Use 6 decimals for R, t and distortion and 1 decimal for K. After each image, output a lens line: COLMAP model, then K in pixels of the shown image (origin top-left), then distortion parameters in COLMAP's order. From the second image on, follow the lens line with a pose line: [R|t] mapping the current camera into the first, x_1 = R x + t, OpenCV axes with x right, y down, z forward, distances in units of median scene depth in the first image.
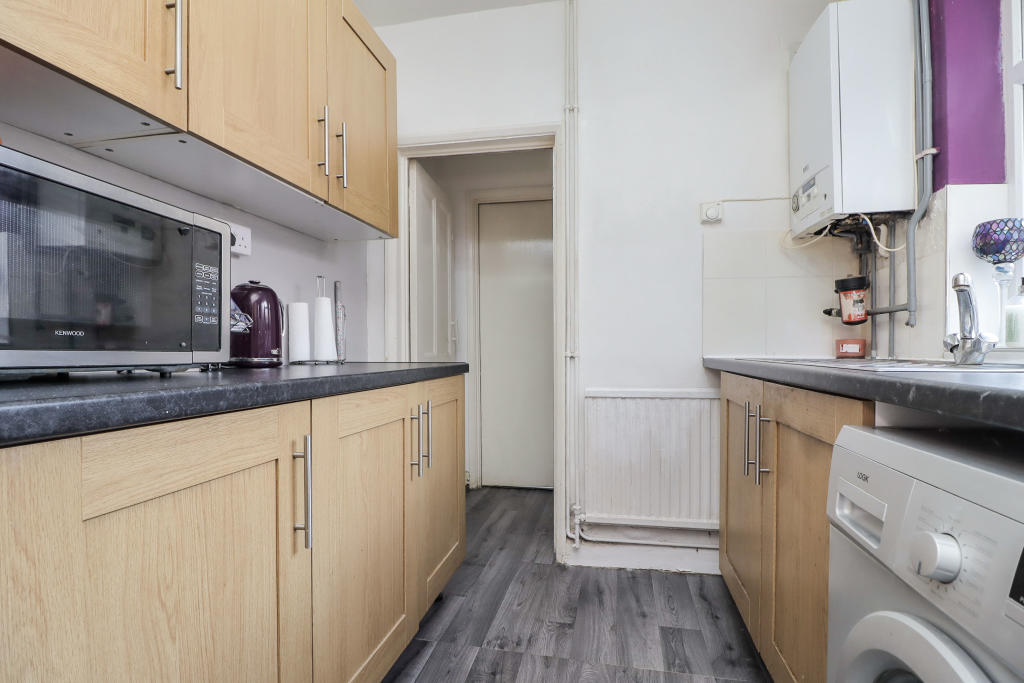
lens RADIAL K [[494.0, 0, 515.5], [0, 494.0, 345.6], [0, 0, 1]] dist [0.000844, -0.016548]
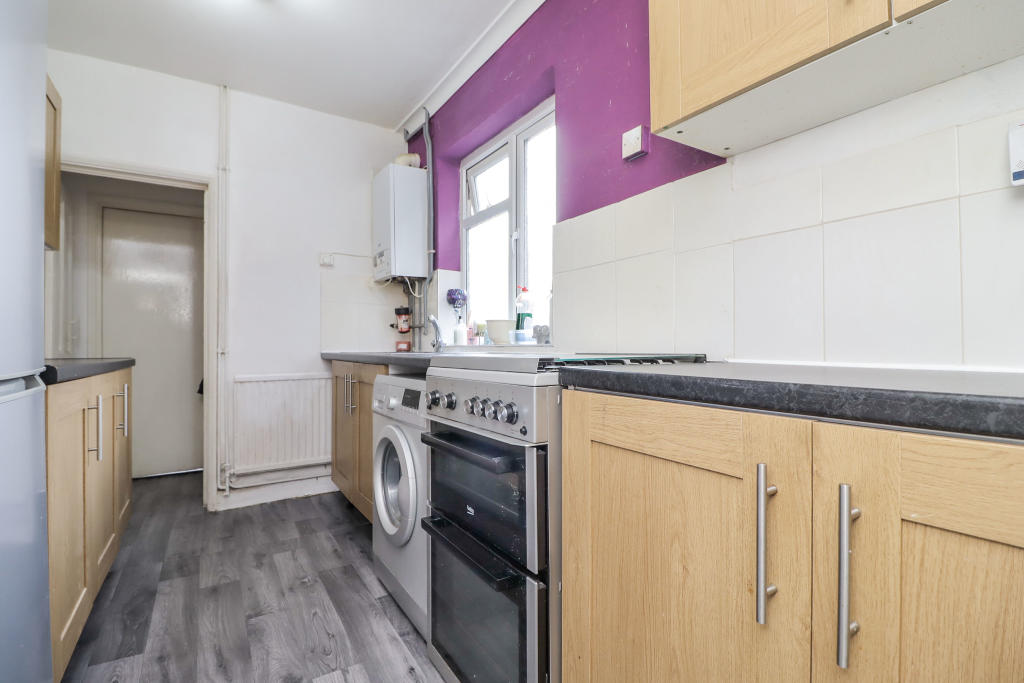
lens RADIAL K [[494.0, 0, 515.5], [0, 494.0, 345.6], [0, 0, 1]] dist [0.000844, -0.016548]
pose [[0.733688, -0.000314, 0.679487, -0.248698], [-0.000421, 0.999999, 0.000917, 0.001753], [-0.679487, -0.000959, 0.733687, -0.607993]]
